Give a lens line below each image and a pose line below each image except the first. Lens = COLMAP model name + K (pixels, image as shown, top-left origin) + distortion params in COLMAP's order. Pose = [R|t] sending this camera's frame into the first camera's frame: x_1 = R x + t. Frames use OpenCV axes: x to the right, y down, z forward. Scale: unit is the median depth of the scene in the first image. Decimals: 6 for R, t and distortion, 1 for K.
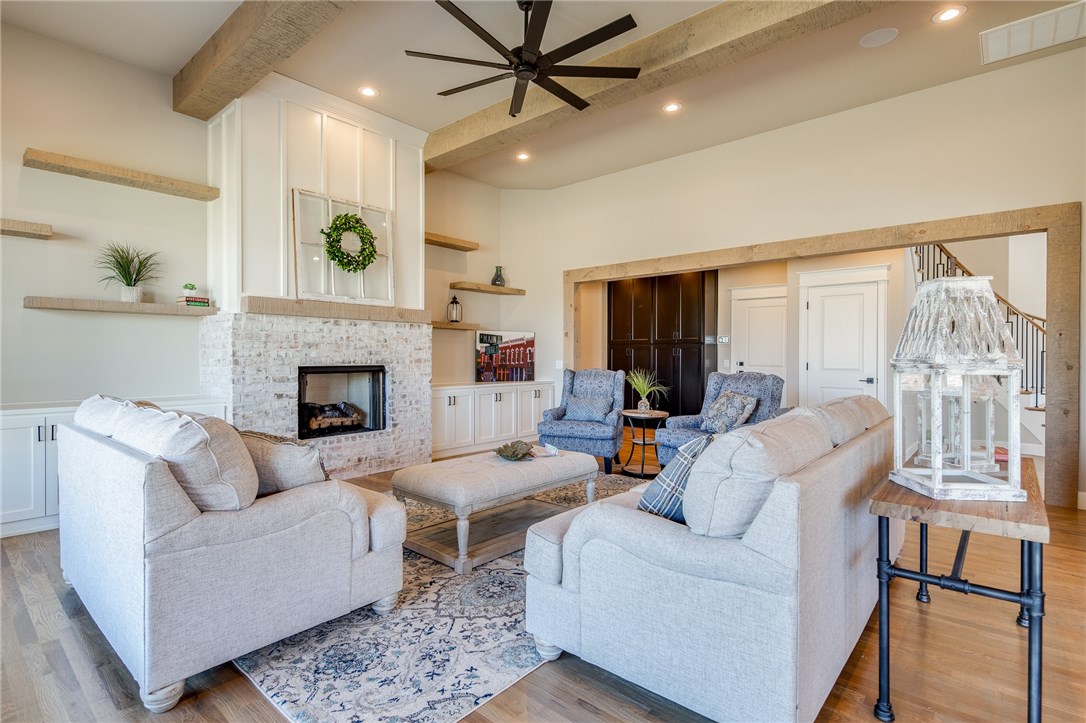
lens RADIAL K [[533.7, 0, 543.0], [0, 533.7, 354.5], [0, 0, 1]] dist [0.006417, -0.000091]
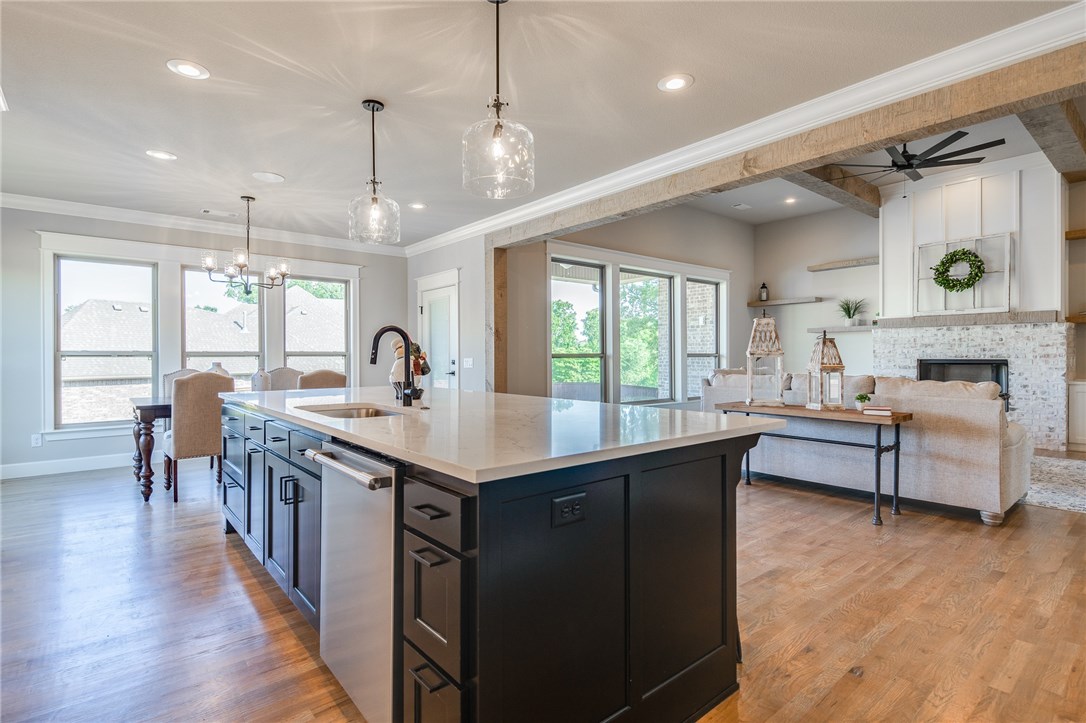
lens RADIAL K [[533.7, 0, 543.0], [0, 533.7, 354.5], [0, 0, 1]] dist [0.006417, -0.000091]
pose [[-0.158024, -0.004312, -0.987426, 1.192423], [0.003765, 0.999981, -0.004969, 0.011570], [0.987428, -0.004503, -0.158005, 0.156907]]
